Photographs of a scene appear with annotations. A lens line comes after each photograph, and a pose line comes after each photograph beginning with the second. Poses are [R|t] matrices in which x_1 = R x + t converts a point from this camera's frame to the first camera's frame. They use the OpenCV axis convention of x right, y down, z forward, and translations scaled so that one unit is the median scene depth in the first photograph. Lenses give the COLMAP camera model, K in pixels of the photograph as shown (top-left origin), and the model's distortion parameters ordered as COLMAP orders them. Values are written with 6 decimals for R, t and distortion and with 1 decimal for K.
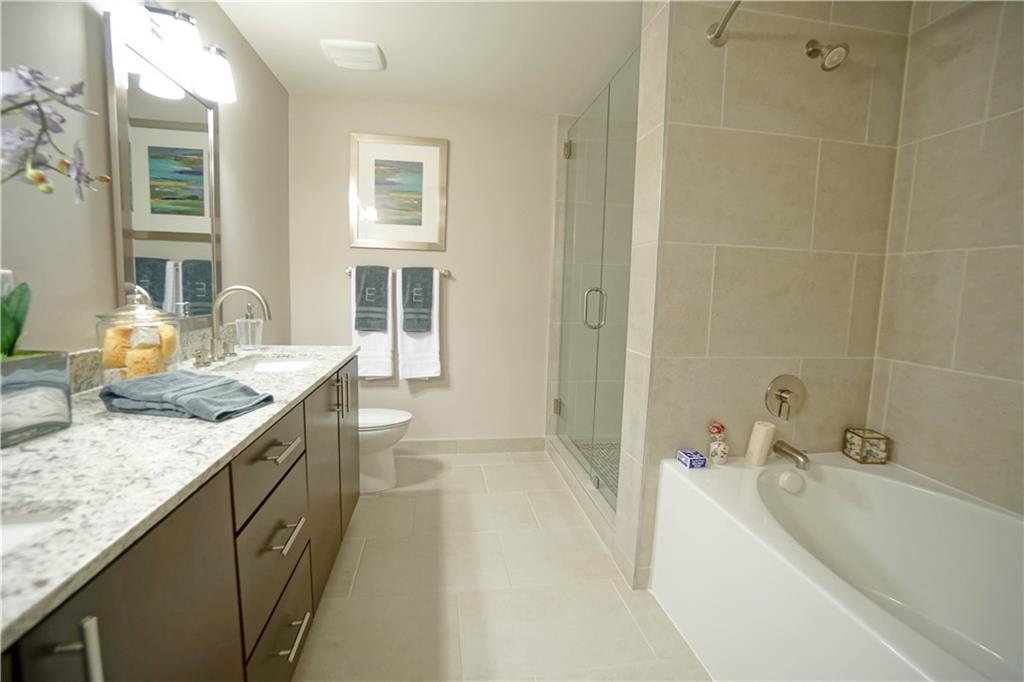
lens RADIAL K [[452.3, 0, 506.0], [0, 452.3, 335.2], [0, 0, 1]] dist [-0.063338, 0.022575]
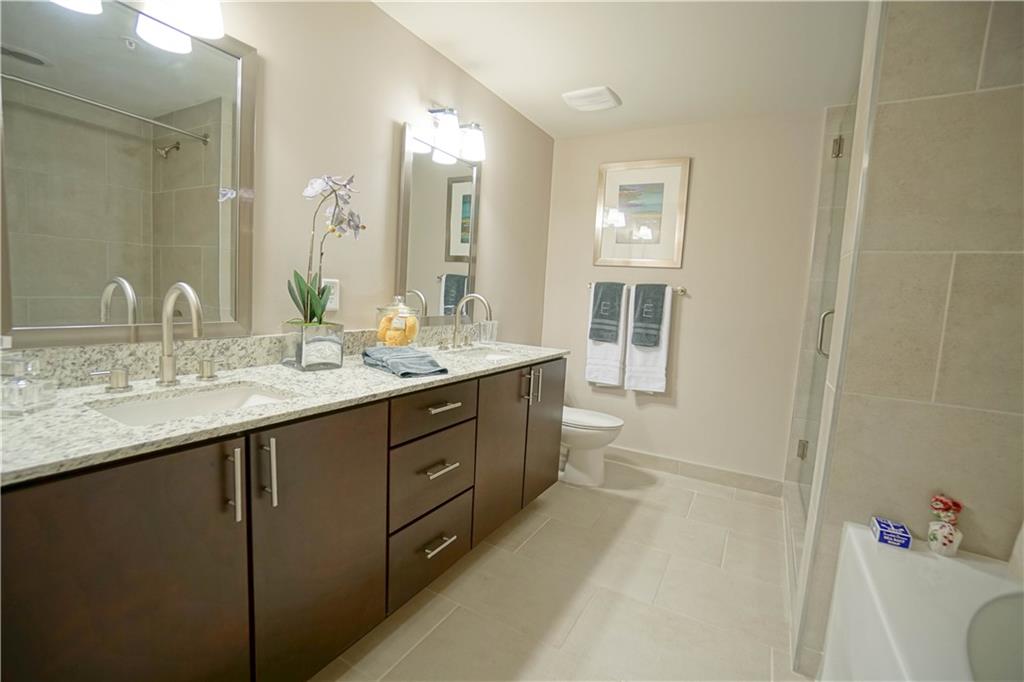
lens RADIAL K [[452.3, 0, 506.0], [0, 452.3, 335.2], [0, 0, 1]] dist [-0.063338, 0.022575]
pose [[0.777887, 0.073853, -0.624049, 0.210796], [-0.100814, 0.994874, -0.007928, 0.008772], [0.620264, 0.069080, 0.781345, -0.005420]]
